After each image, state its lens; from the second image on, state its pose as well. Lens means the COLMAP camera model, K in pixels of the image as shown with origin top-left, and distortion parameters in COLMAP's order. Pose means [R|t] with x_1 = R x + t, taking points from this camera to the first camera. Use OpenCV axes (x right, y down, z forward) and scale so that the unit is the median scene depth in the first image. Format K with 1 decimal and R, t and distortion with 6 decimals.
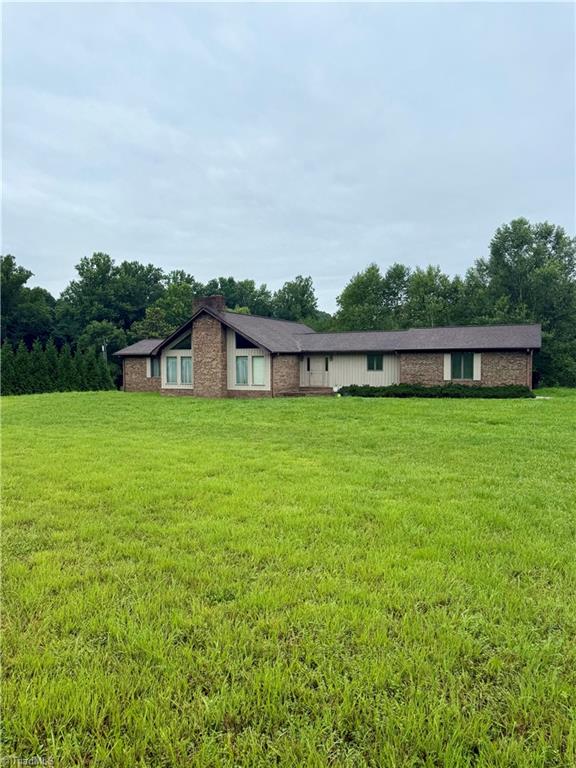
lens RADIAL K [[540.8, 0, 288.0], [0, 540.8, 384.0], [0, 0, 1]] dist [0.062016, -0.002011]
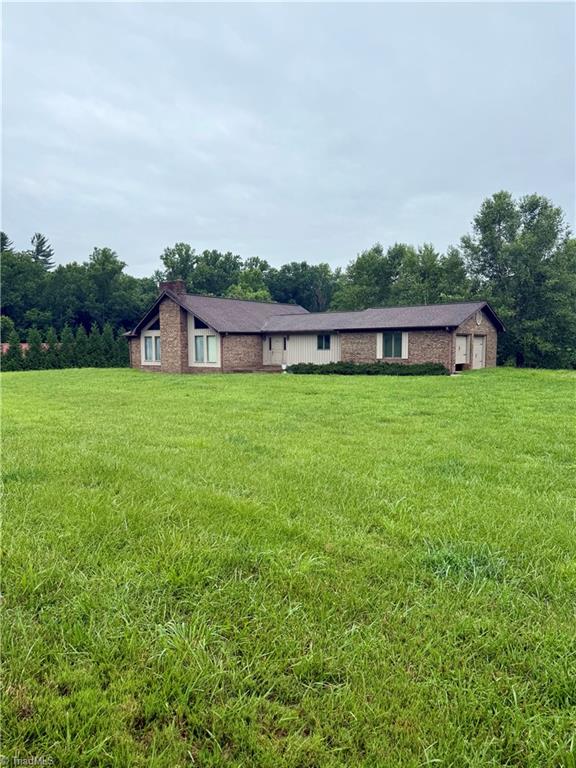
lens RADIAL K [[540.8, 0, 288.0], [0, 540.8, 384.0], [0, 0, 1]] dist [0.062016, -0.002011]
pose [[0.975985, 0.016065, -0.217243, 0.313249], [-0.009785, 0.999503, 0.029952, 0.010867], [0.217616, -0.027107, 0.975658, -0.031997]]
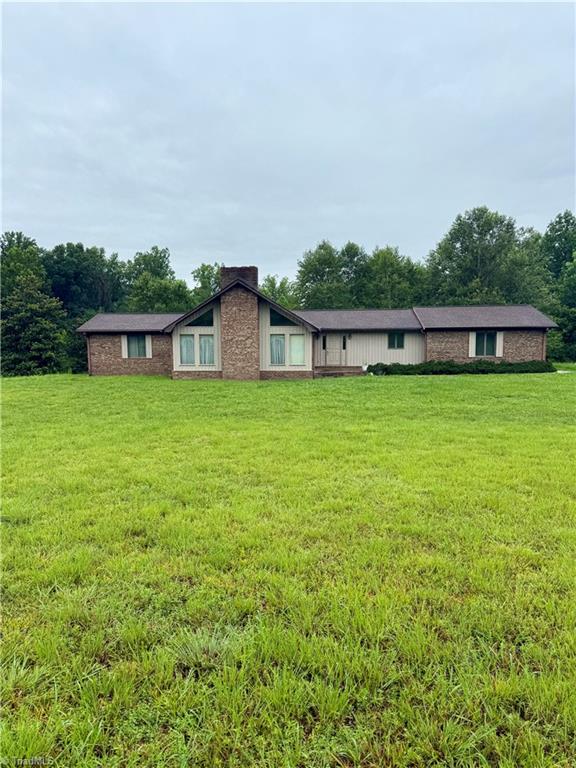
lens RADIAL K [[540.8, 0, 288.0], [0, 540.8, 384.0], [0, 0, 1]] dist [0.062016, -0.002011]
pose [[0.935262, -0.030360, 0.352652, -0.375802], [0.015414, 0.998863, 0.045114, -0.007357], [-0.353620, -0.036758, 0.934667, 0.121940]]
